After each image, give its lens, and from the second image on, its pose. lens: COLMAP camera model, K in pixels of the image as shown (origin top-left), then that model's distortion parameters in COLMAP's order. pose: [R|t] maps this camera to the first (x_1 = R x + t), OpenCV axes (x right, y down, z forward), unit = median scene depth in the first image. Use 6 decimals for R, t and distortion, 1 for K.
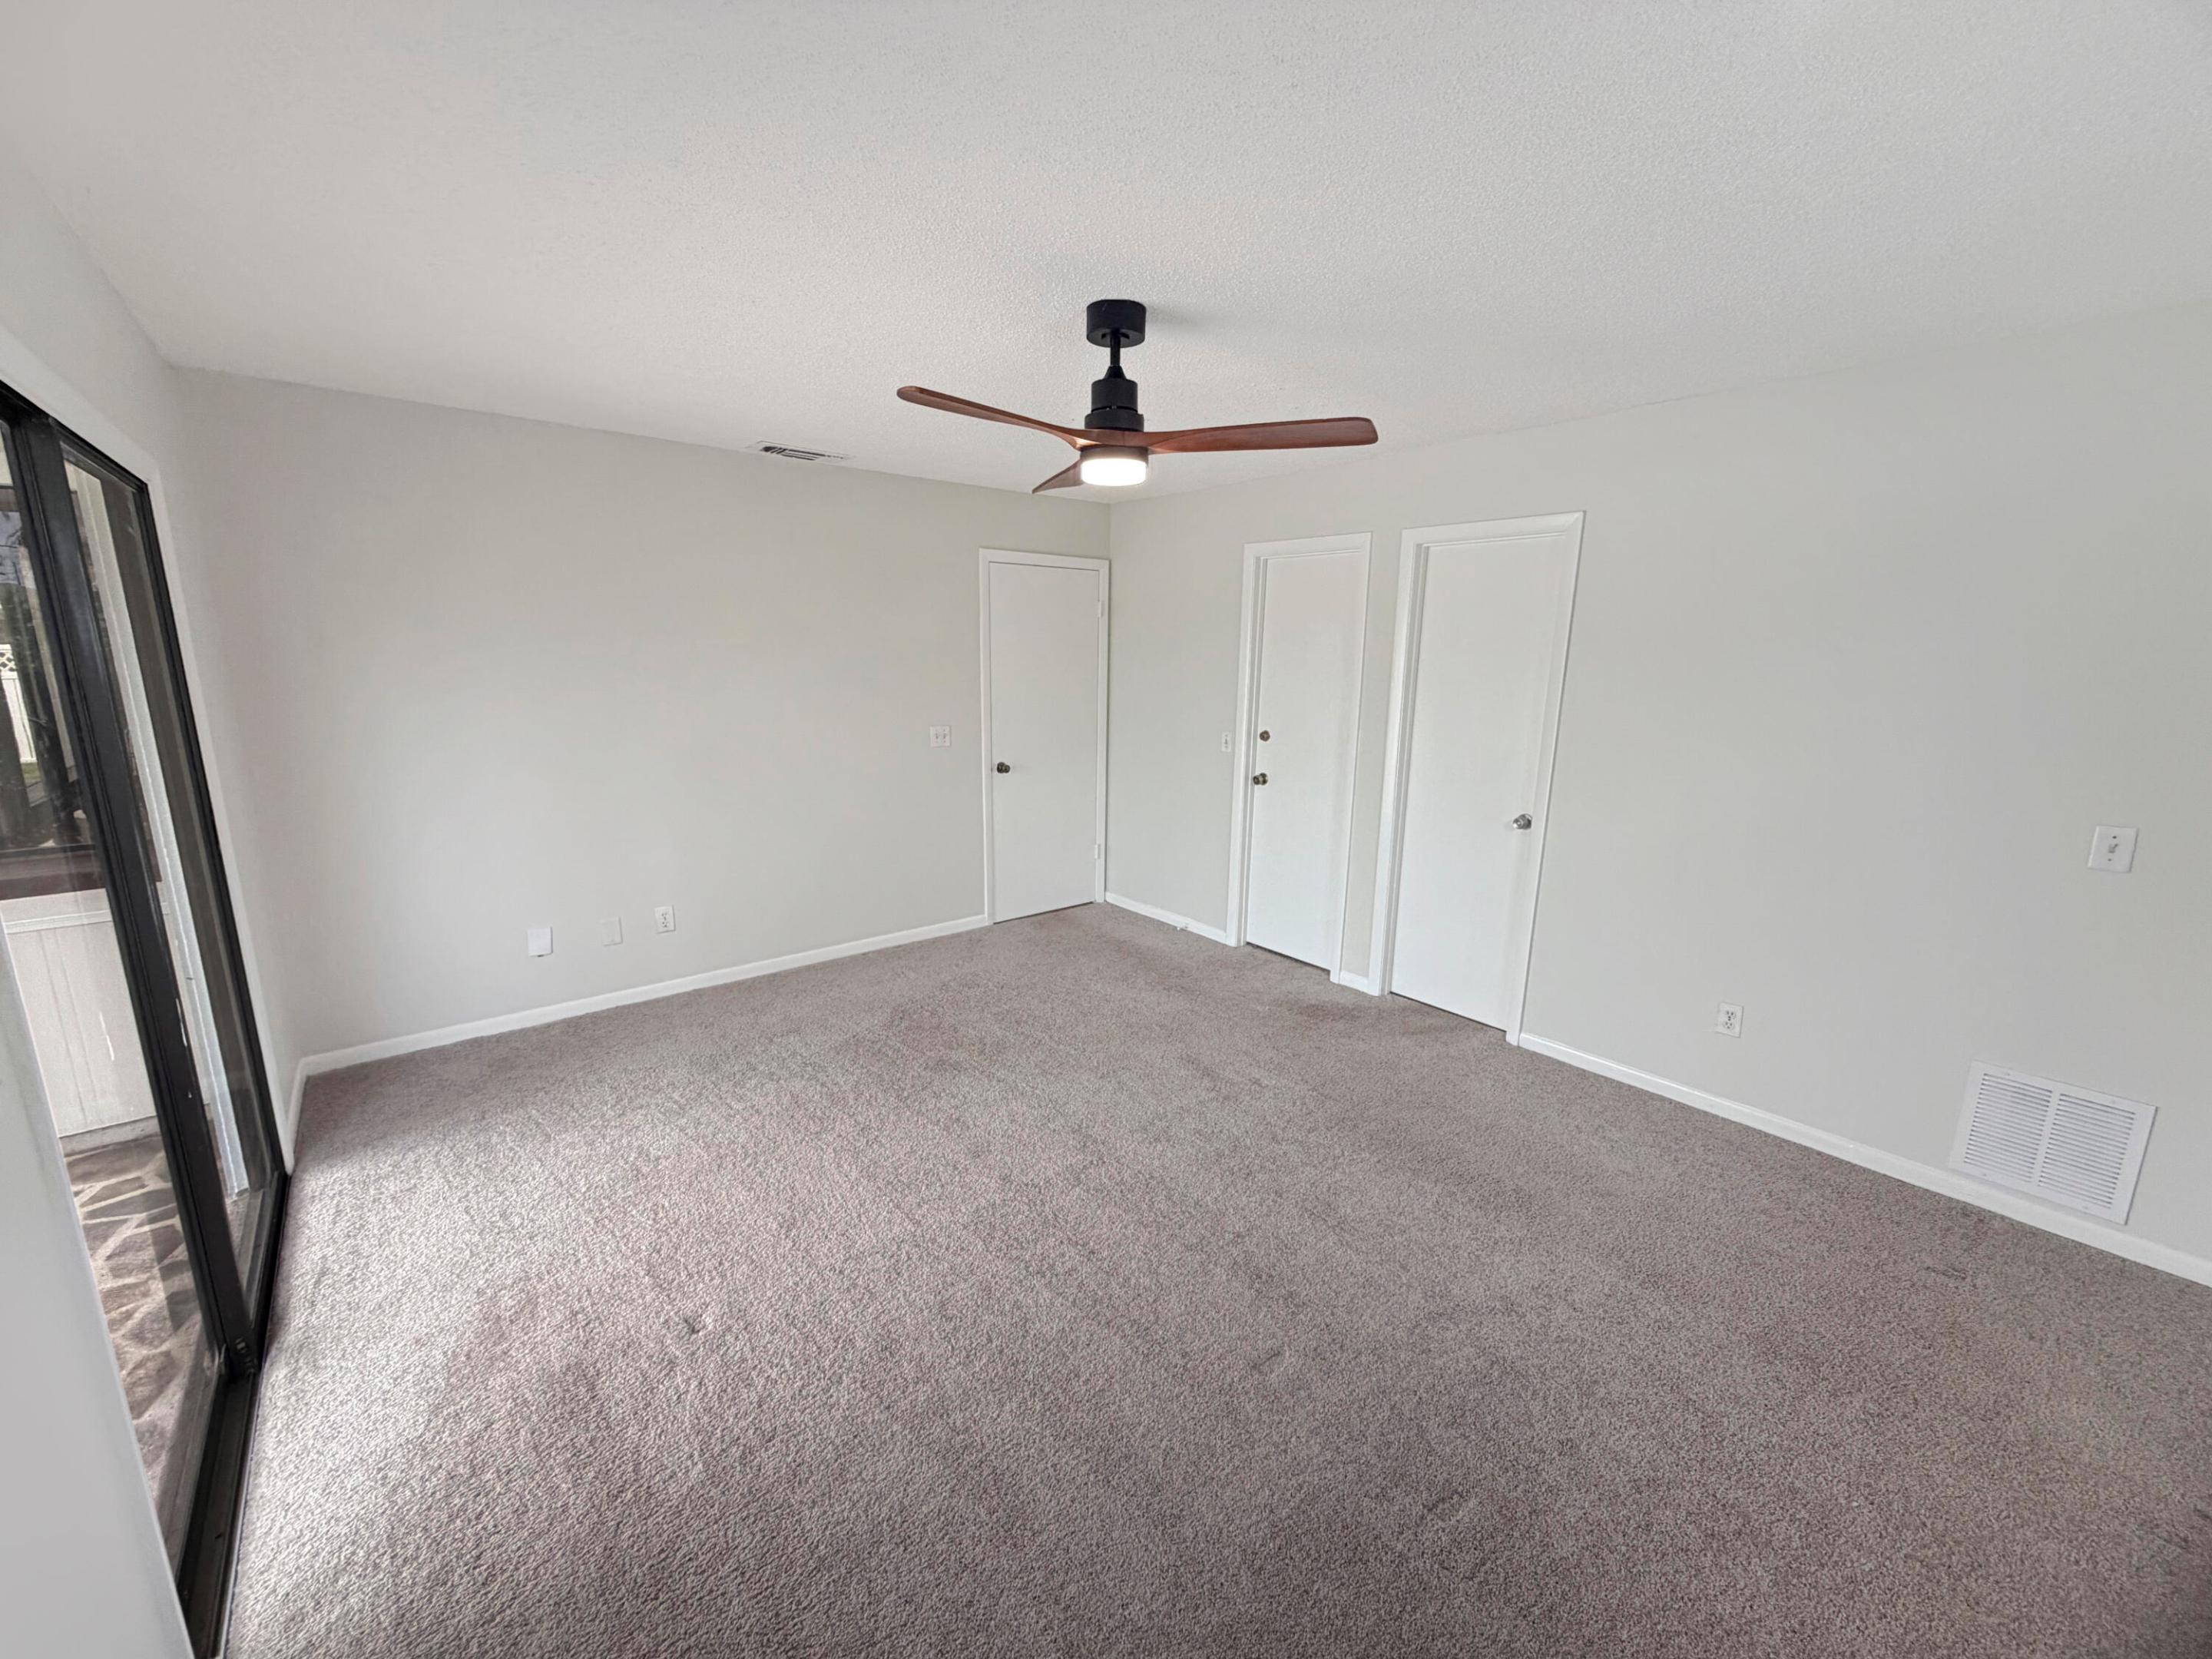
lens RADIAL K [[865.7, 0, 1106.0], [0, 865.7, 829.5], [0, 0, 1]] dist [0.001091, 0.000033]
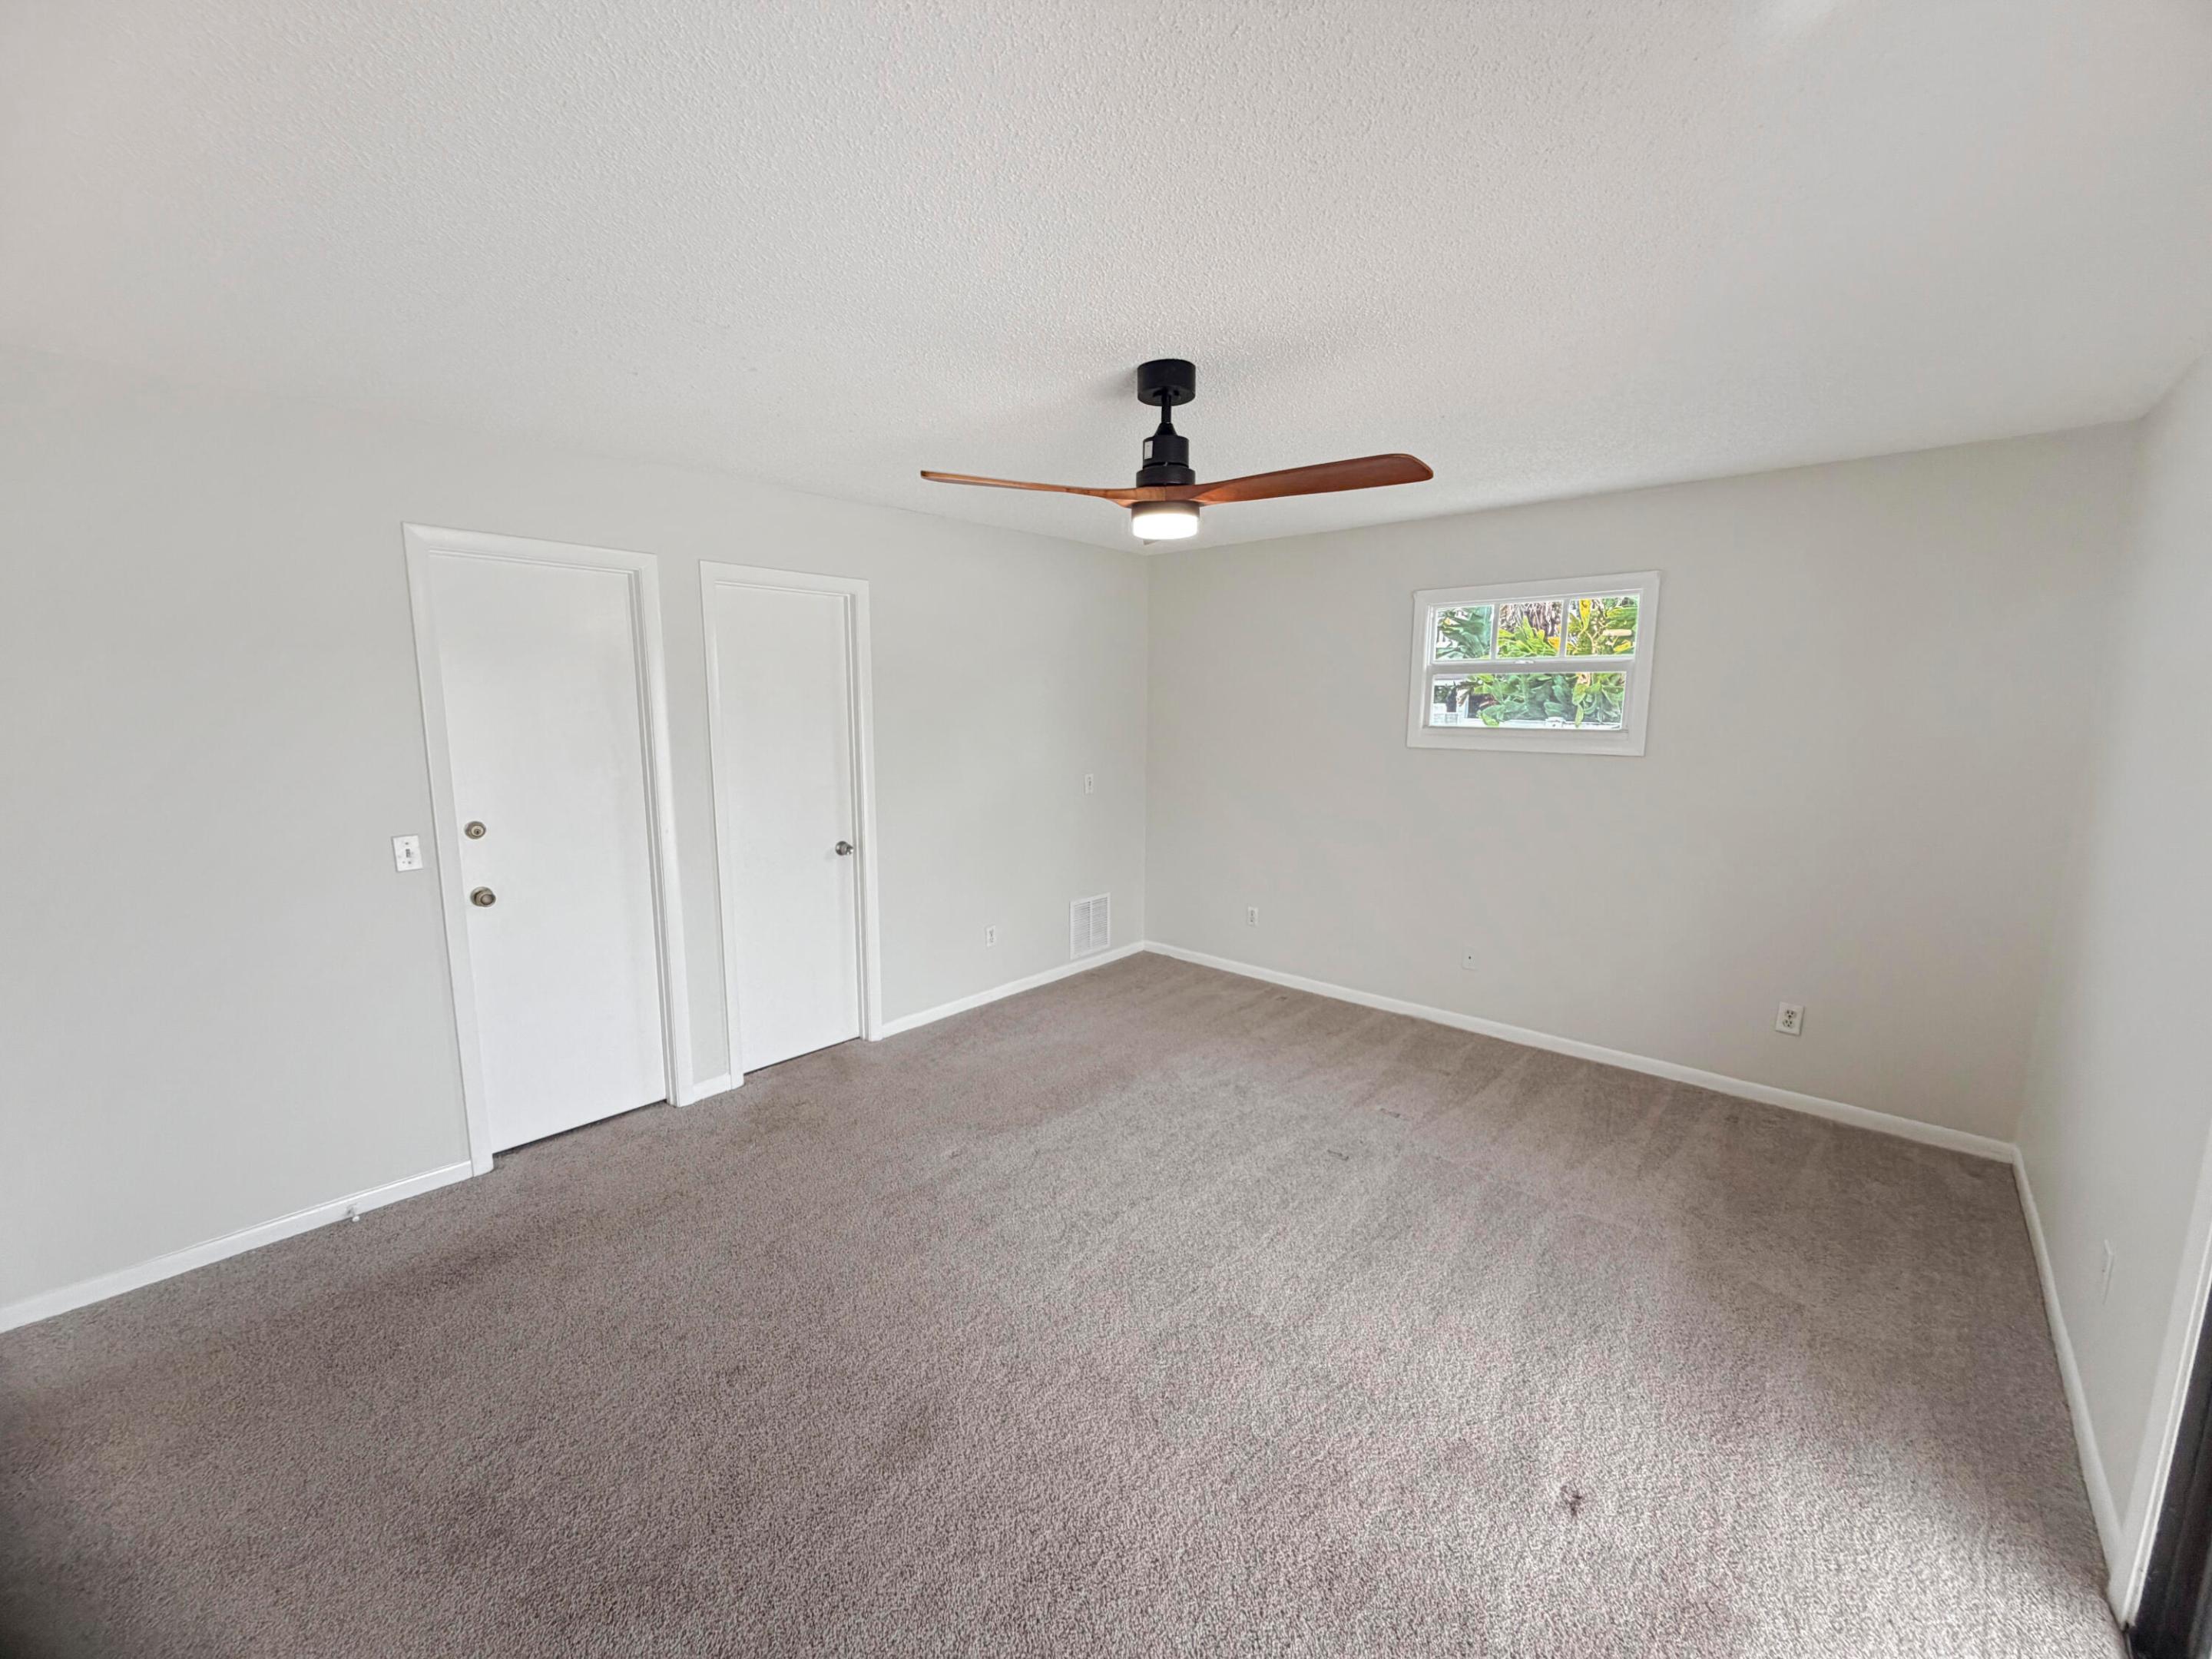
lens RADIAL K [[888.6, 0, 1106.0], [0, 888.6, 829.5], [0, 0, 1]] dist [0.000235, -0.000100]
pose [[-0.147532, -0.157520, 0.976433, -0.635182], [0.198047, 0.962537, 0.185201, -0.165963], [-0.969026, 0.220703, -0.110809, 0.746174]]
